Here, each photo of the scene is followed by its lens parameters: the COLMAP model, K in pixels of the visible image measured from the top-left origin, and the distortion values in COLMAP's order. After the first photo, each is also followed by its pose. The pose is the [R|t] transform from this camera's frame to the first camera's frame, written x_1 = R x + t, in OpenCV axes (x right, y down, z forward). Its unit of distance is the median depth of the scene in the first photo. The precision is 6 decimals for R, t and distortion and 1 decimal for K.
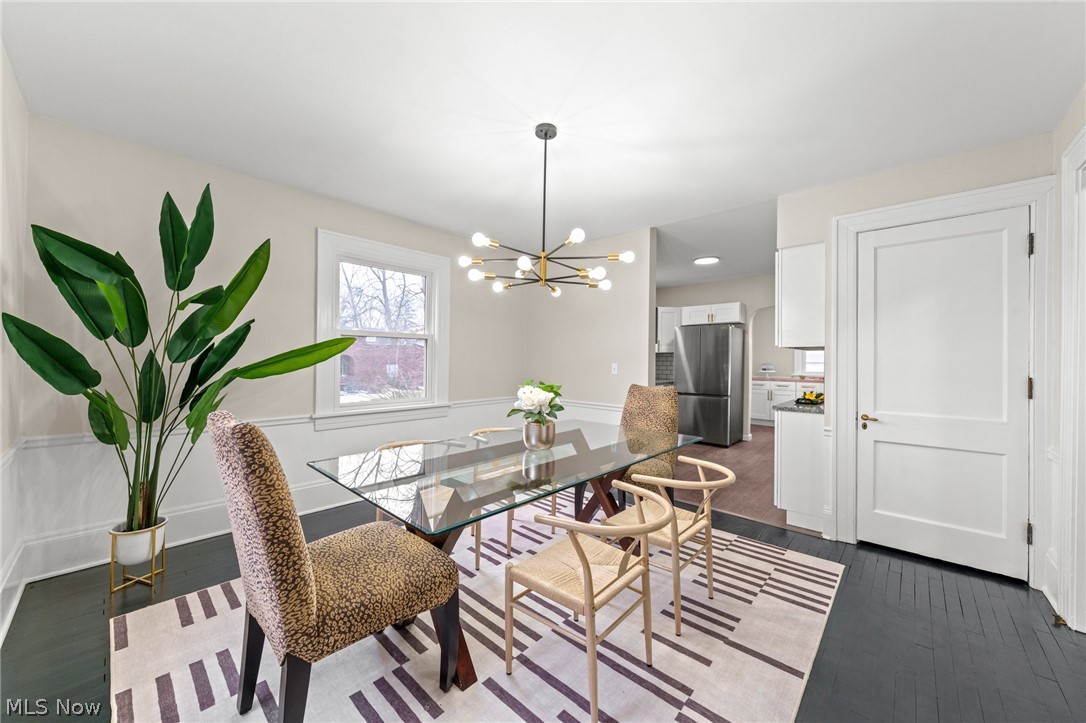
lens RADIAL K [[402.0, 0, 539.2], [0, 402.0, 360.6], [0, 0, 1]] dist [-0.002779, 0.000675]
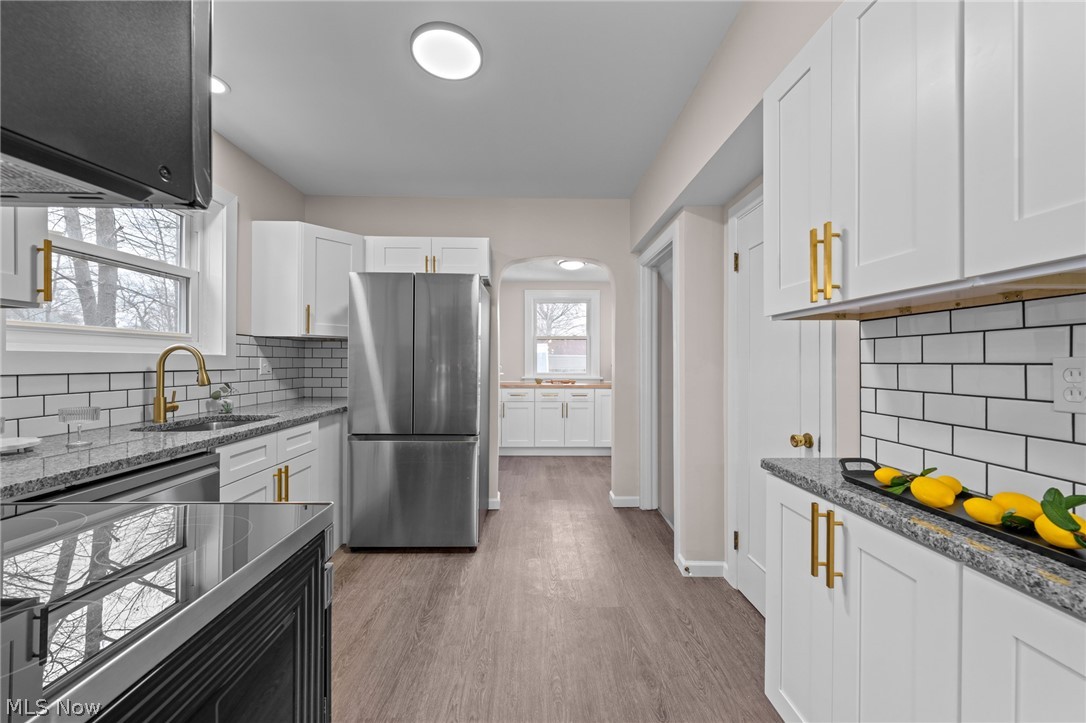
lens RADIAL K [[402.0, 0, 547.4], [0, 402.0, 362.1], [0, 0, 1]] dist [-0.002779, 0.000675]
pose [[0.710944, -0.003203, 0.703241, 0.196455], [0.000081, 0.999990, 0.004472, 0.005065], [-0.703249, -0.003123, 0.710937, 0.578013]]
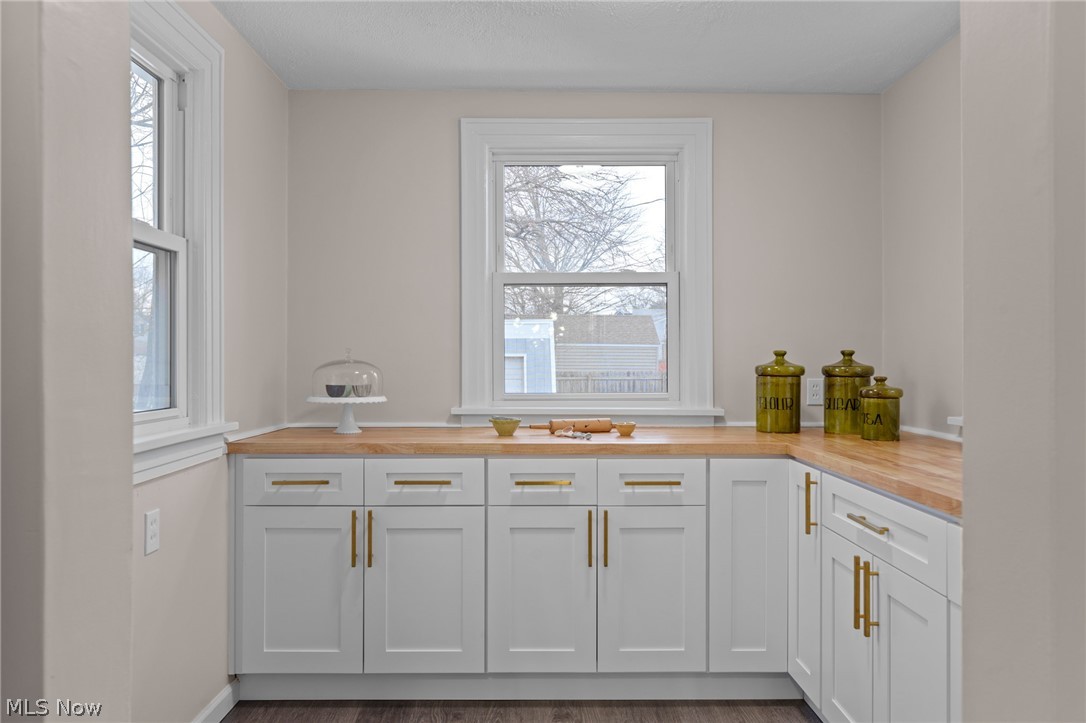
lens RADIAL K [[732.6, 0, 539.9], [0, 732.6, 361.1], [0, 0, 1]] dist [0.012225, 0.000030]
pose [[0.724673, -0.007866, 0.689048, 0.497123], [0.002375, 0.999957, 0.008917, 0.005971], [-0.689089, -0.004825, 0.724660, 0.865016]]
